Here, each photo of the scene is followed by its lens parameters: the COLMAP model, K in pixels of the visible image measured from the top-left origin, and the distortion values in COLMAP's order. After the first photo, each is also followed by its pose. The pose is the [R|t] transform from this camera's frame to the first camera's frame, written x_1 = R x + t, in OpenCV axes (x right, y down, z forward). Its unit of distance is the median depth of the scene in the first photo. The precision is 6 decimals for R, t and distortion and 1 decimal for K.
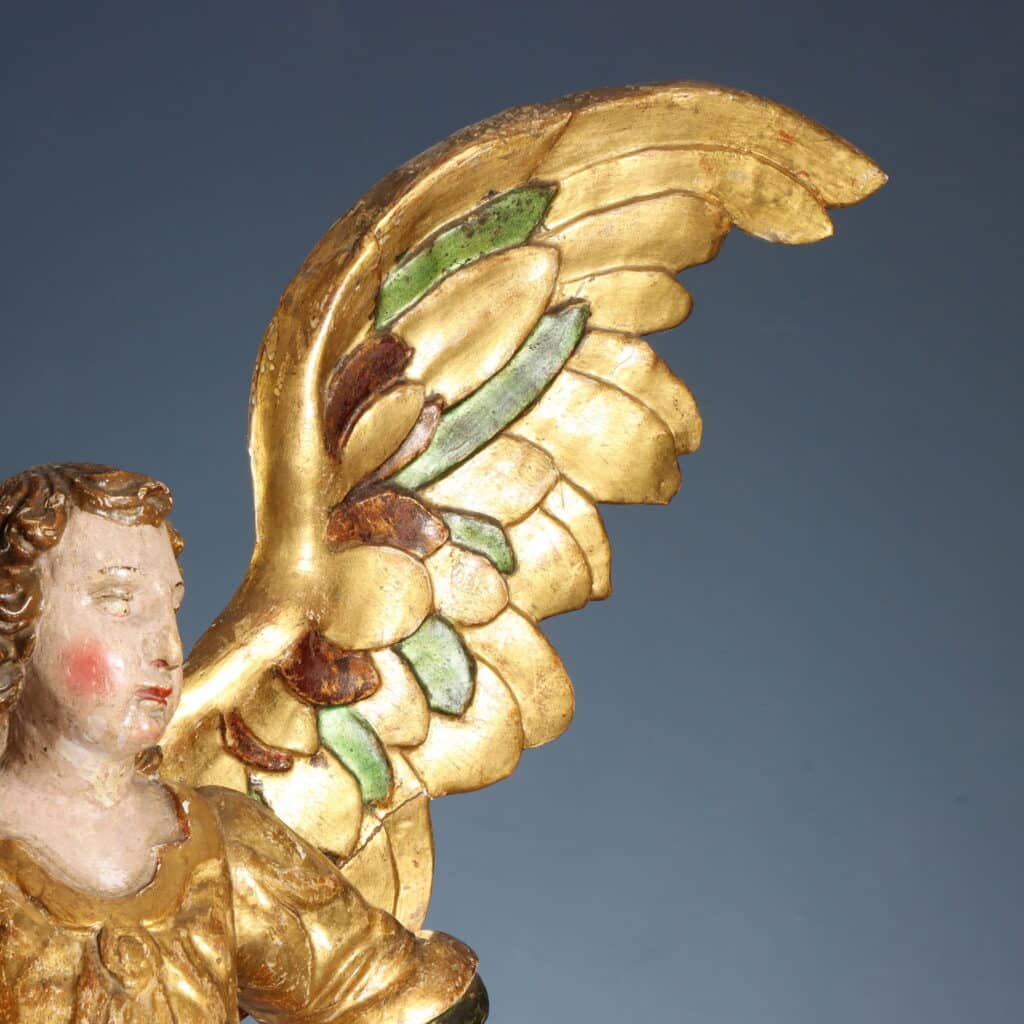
lens RADIAL K [[3124.3, 0, 509.2], [0, 3124.3, 532.4], [0, 0, 1]] dist [0.040254, -1.156761]
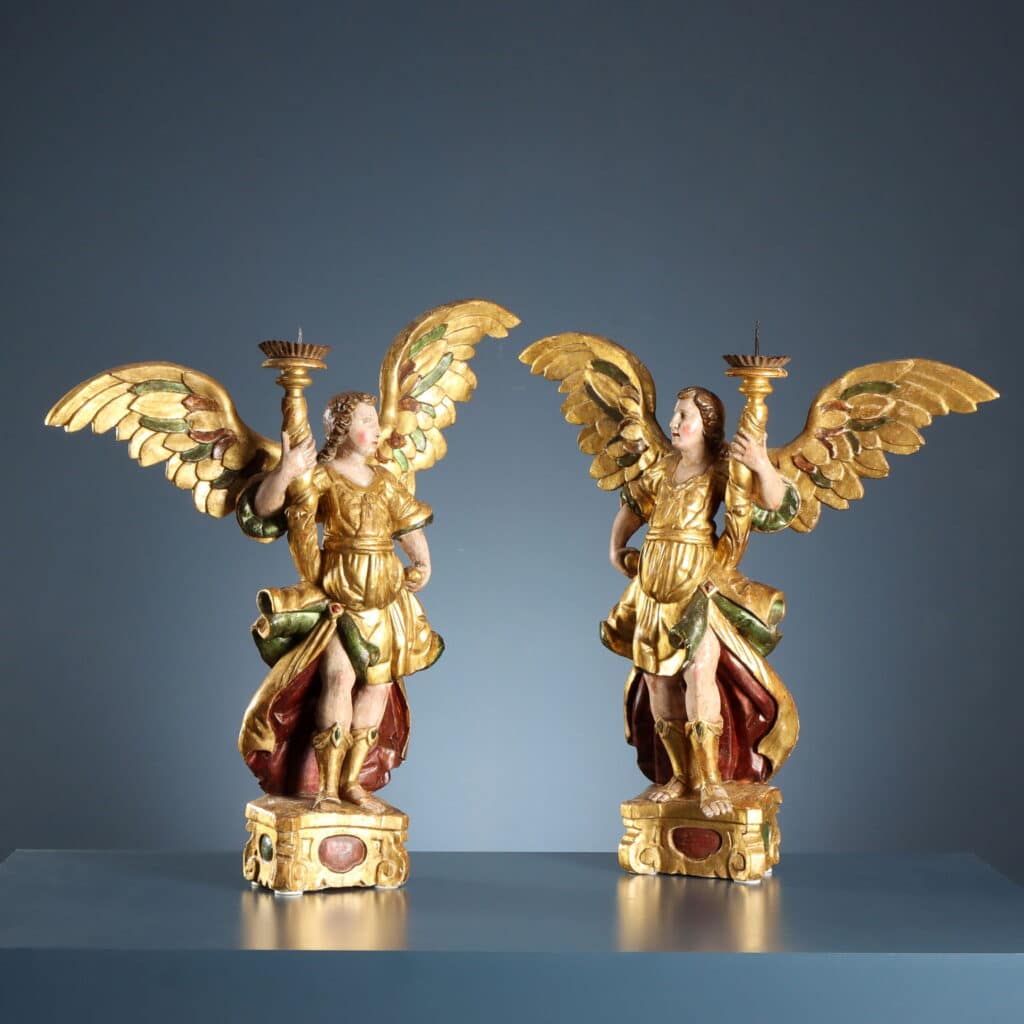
lens RADIAL K [[2461.8, 0, 512.1], [0, 2461.8, 527.8], [0, 0, 1]] dist [0.037048, -0.353913]
pose [[0.976439, 0.018116, 0.215030, -0.620761], [-0.031934, 0.997629, 0.060961, -0.045735], [-0.213416, -0.066391, 0.974703, -2.304579]]
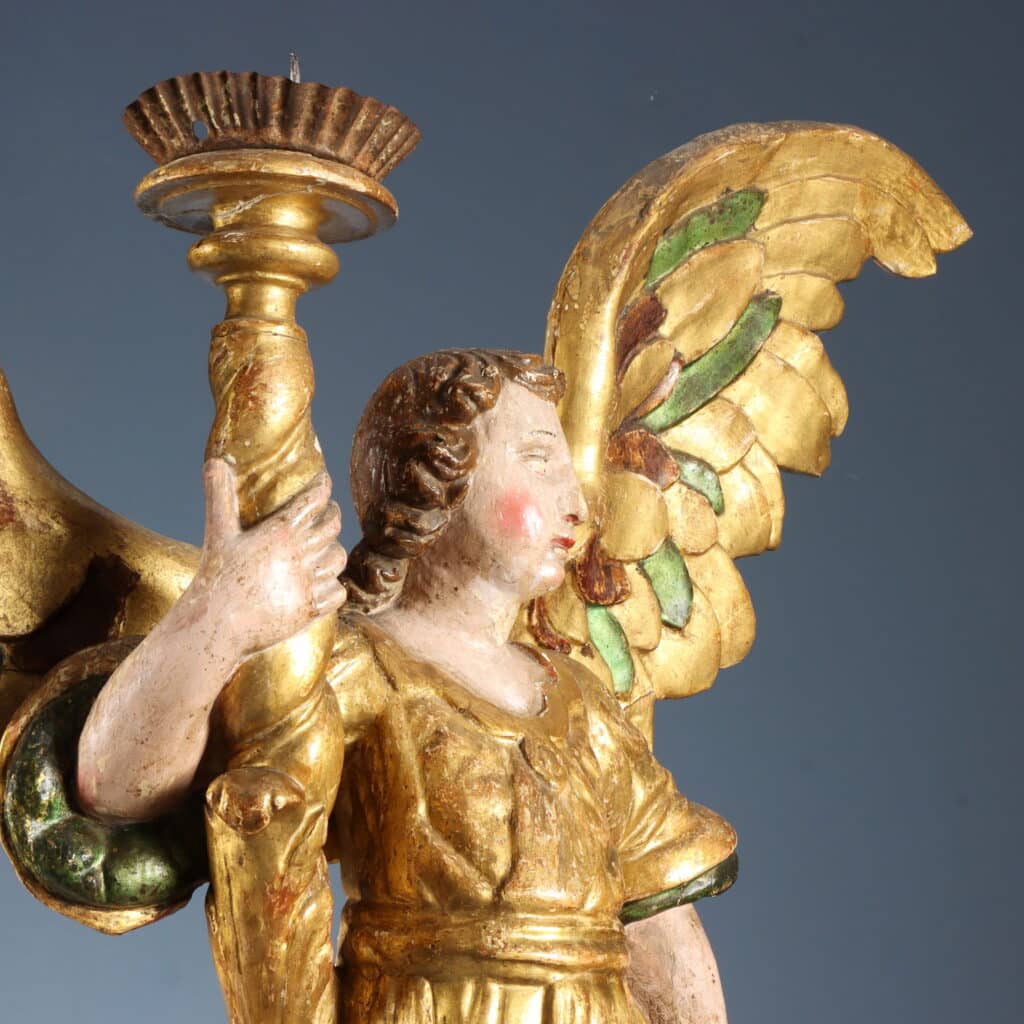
lens RADIAL K [[3124.3, 0, 509.2], [0, 3124.3, 532.4], [0, 0, 1]] dist [0.040254, -1.156761]
pose [[0.956959, 0.084508, 0.277647, -0.408688], [-0.052660, 0.991348, -0.120236, 0.168693], [-0.285405, 0.100440, 0.953129, -0.087984]]
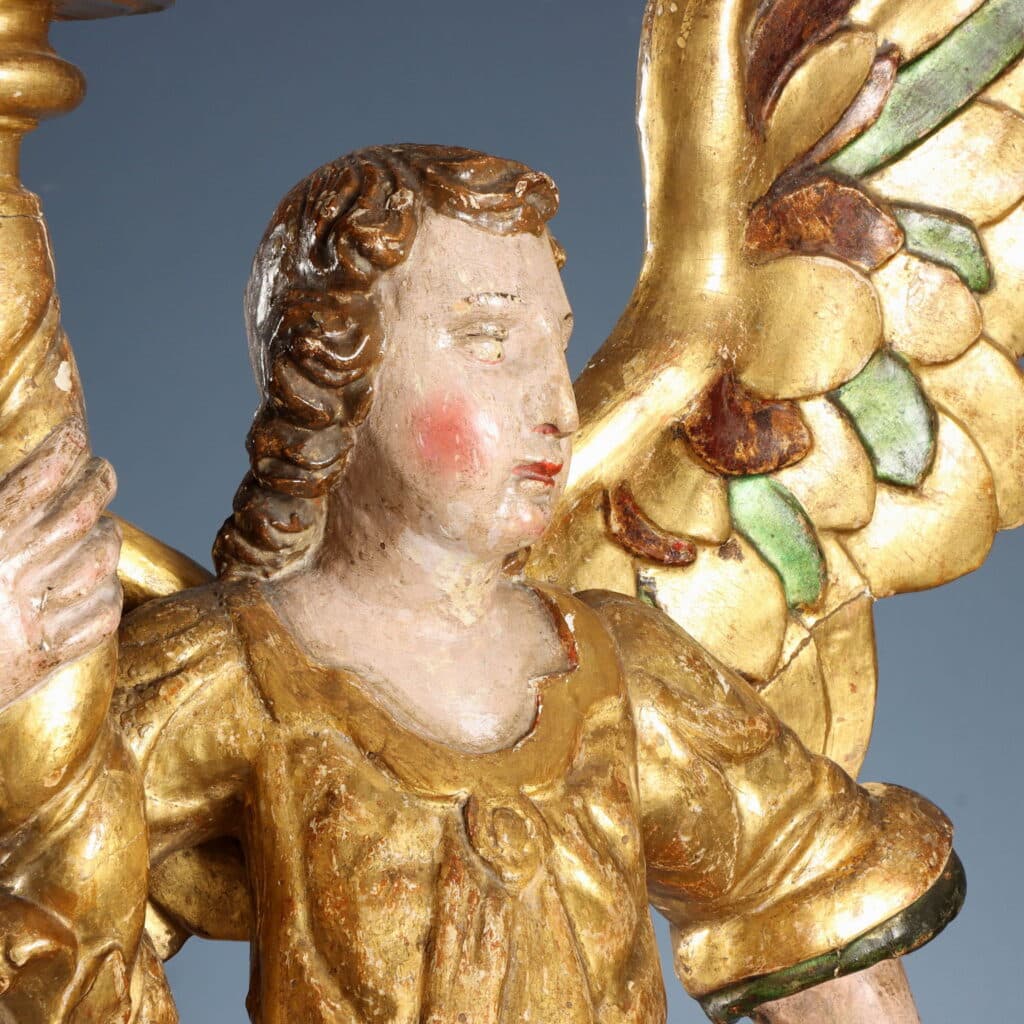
lens RADIAL K [[3522.7, 0, 488.8], [0, 3522.7, 535.8], [0, 0, 1]] dist [0.022447, -0.474912]
pose [[0.998810, 0.006829, -0.048293, -0.077308], [-0.001935, 0.994918, 0.100674, -0.013293], [0.048735, -0.100461, 0.993747, 0.177549]]
